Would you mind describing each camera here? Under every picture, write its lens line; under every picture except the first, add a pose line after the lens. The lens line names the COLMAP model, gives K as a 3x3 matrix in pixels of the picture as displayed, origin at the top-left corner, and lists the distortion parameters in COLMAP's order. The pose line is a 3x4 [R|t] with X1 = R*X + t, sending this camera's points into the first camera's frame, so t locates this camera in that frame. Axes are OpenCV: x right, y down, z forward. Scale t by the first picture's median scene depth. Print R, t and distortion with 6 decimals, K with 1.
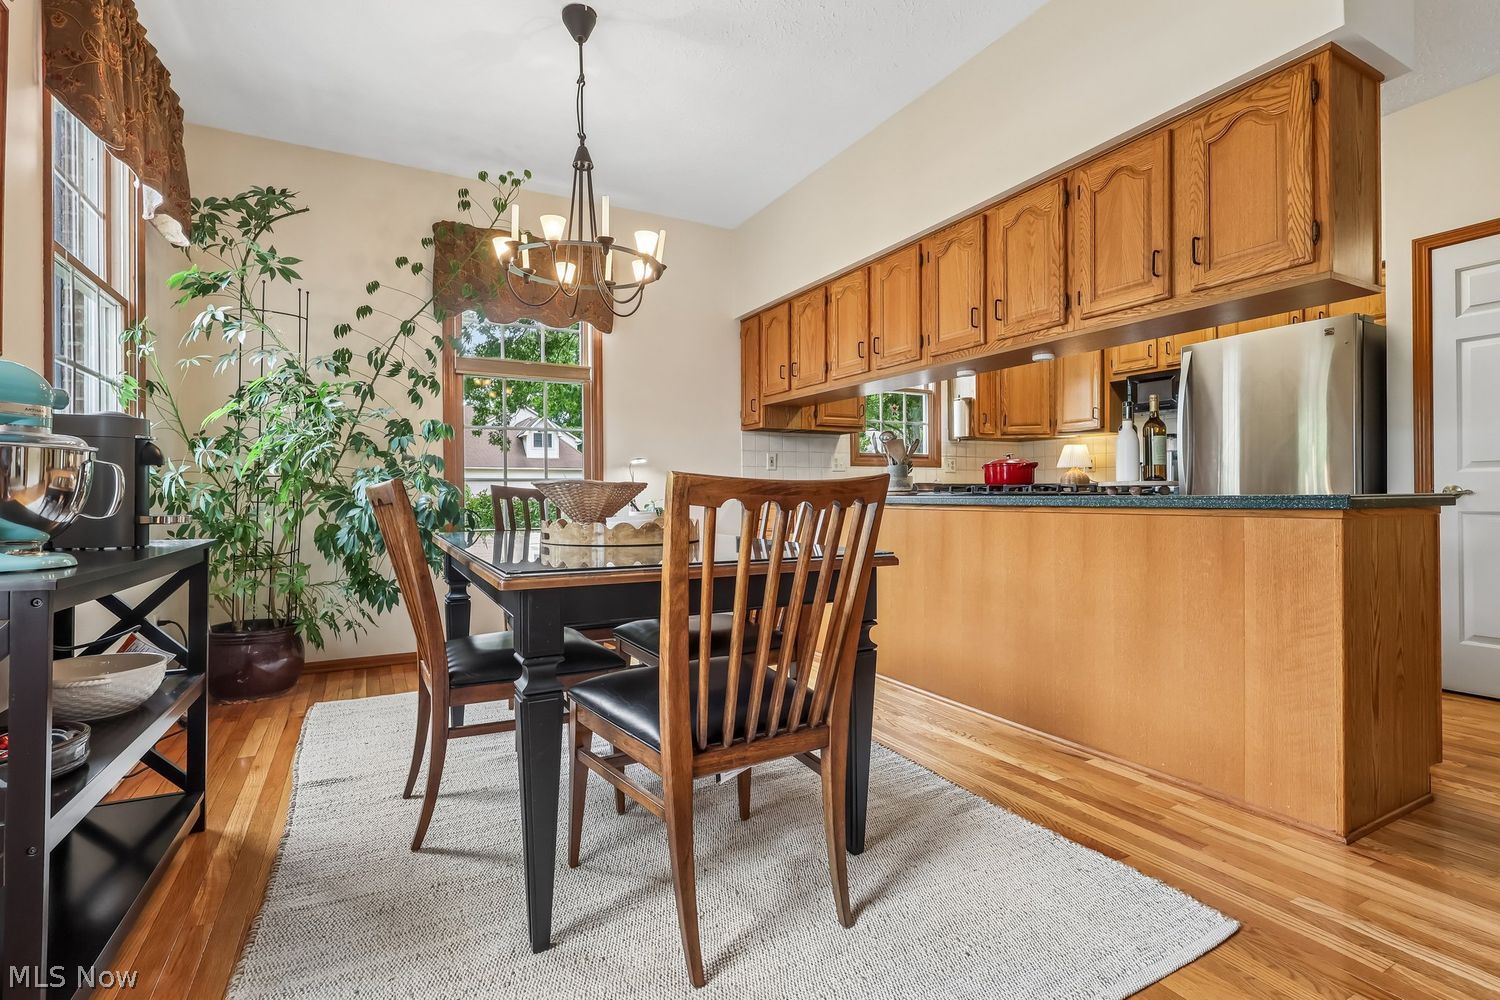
lens RADIAL K [[692.5, 0, 750.0], [0, 692.5, 500.0], [0, 0, 1]] dist [0.000580, 0.000910]
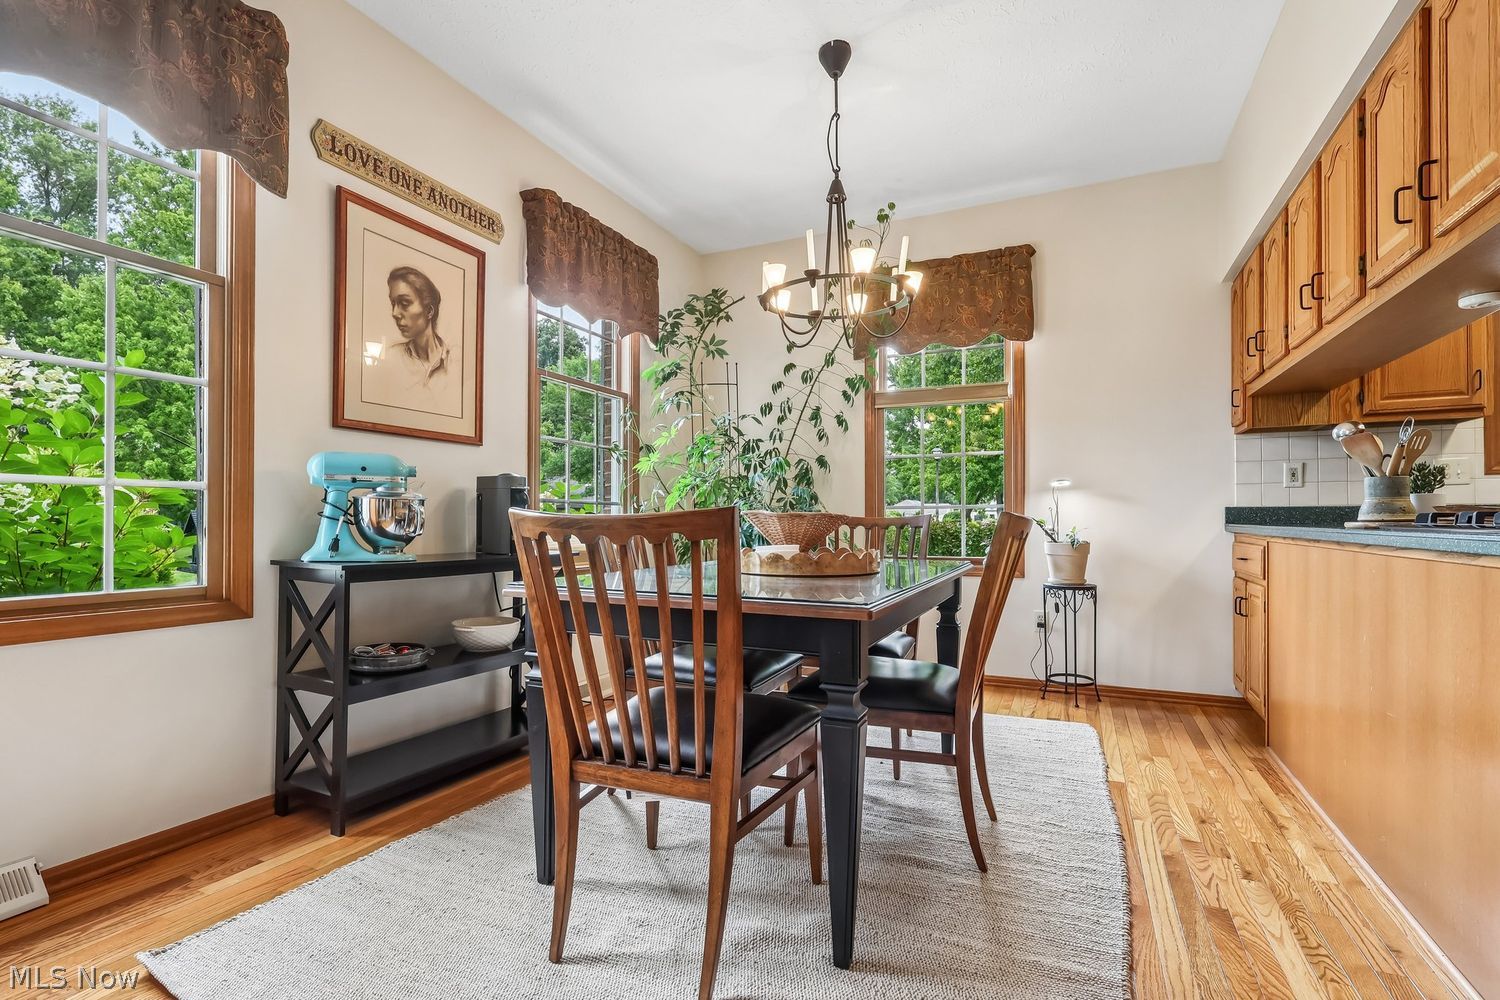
lens RADIAL K [[718.7, 0, 750.3], [0, 718.7, 520.2], [0, 0, 1]] dist [0.002123, 0.000739]
pose [[0.600328, 0.002728, -0.799749, 0.519467], [-0.007060, 0.999973, -0.001889, -0.010702], [0.799723, 0.006780, 0.600331, 0.271298]]
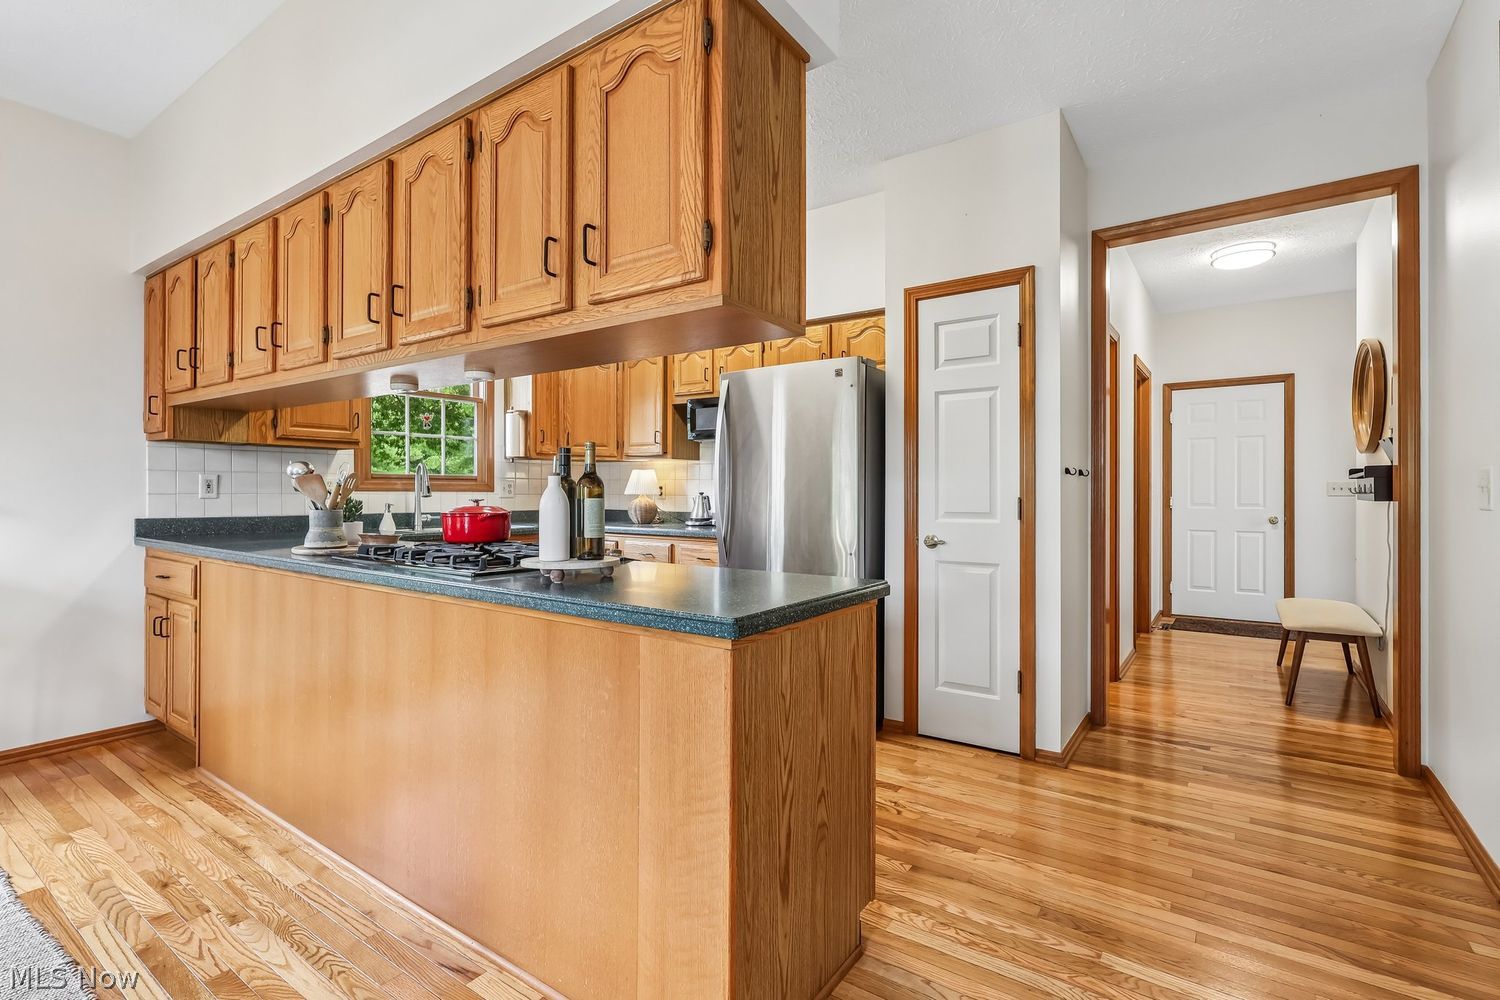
lens RADIAL K [[691.7, 0, 750.0], [0, 691.7, 500.0], [0, 0, 1]] dist [-0.000147, 0.000747]
pose [[0.895269, 0.004960, 0.445498, 0.389976], [-0.006698, 0.999975, 0.002327, -0.088302], [-0.445475, -0.005068, 0.895280, 0.254388]]
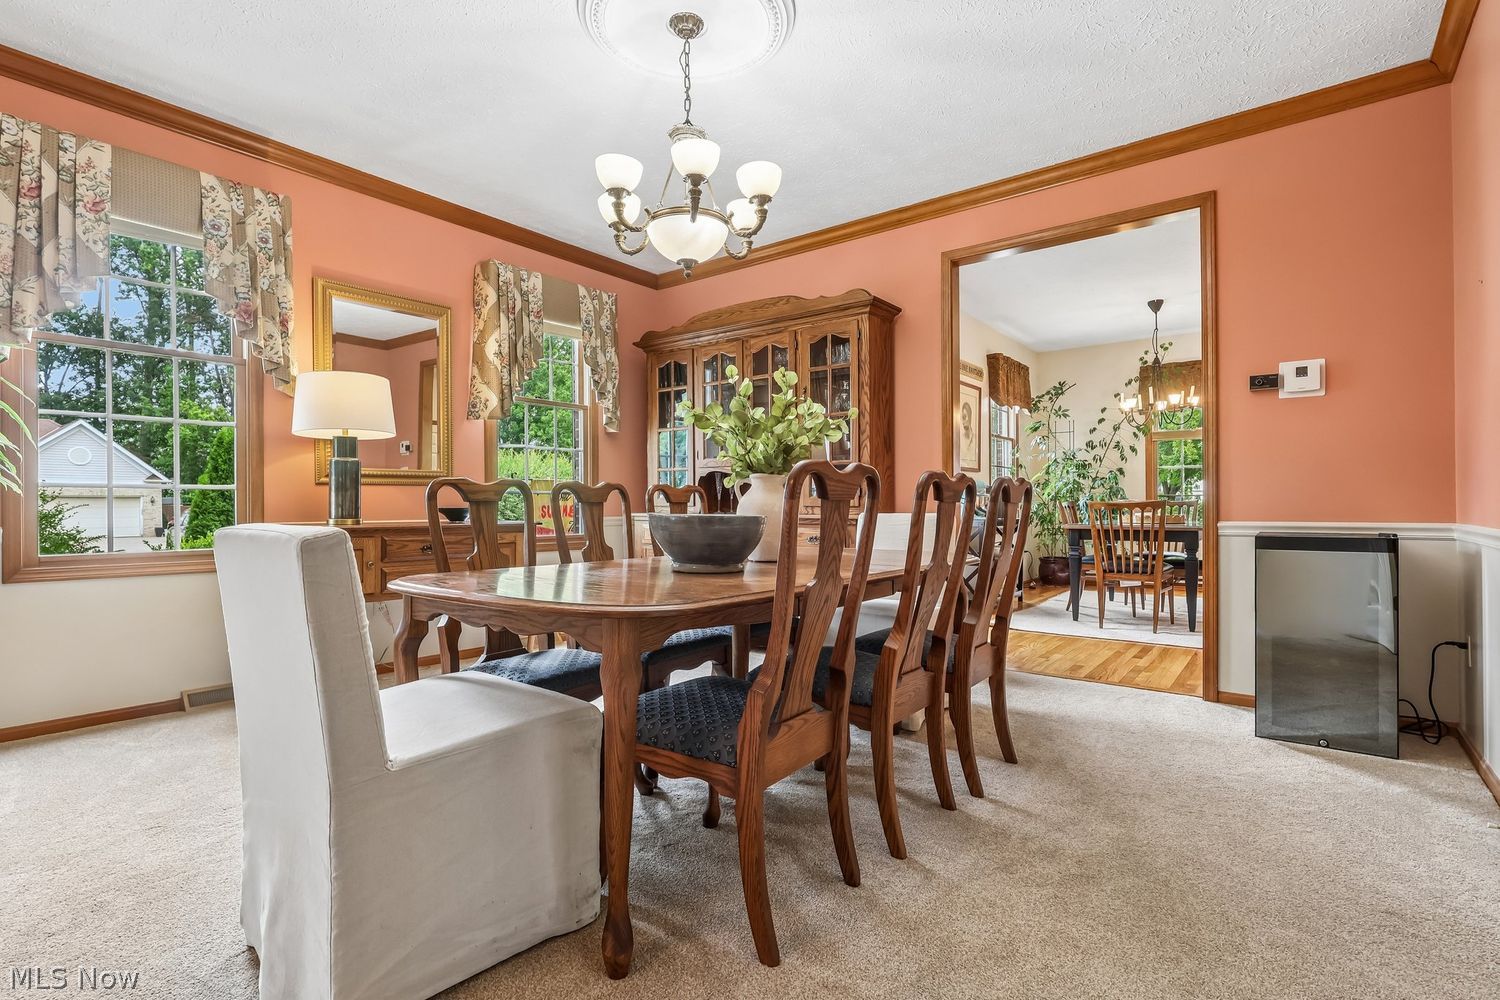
lens RADIAL K [[714.6, 0, 750.0], [0, 714.6, 500.0], [0, 0, 1]] dist [0.001347, 0.000098]
pose [[0.401801, -0.000933, -0.915726, 1.409649], [-0.000984, 0.999998, -0.001451, -0.023192], [0.915726, 0.001485, 0.401800, -1.222911]]
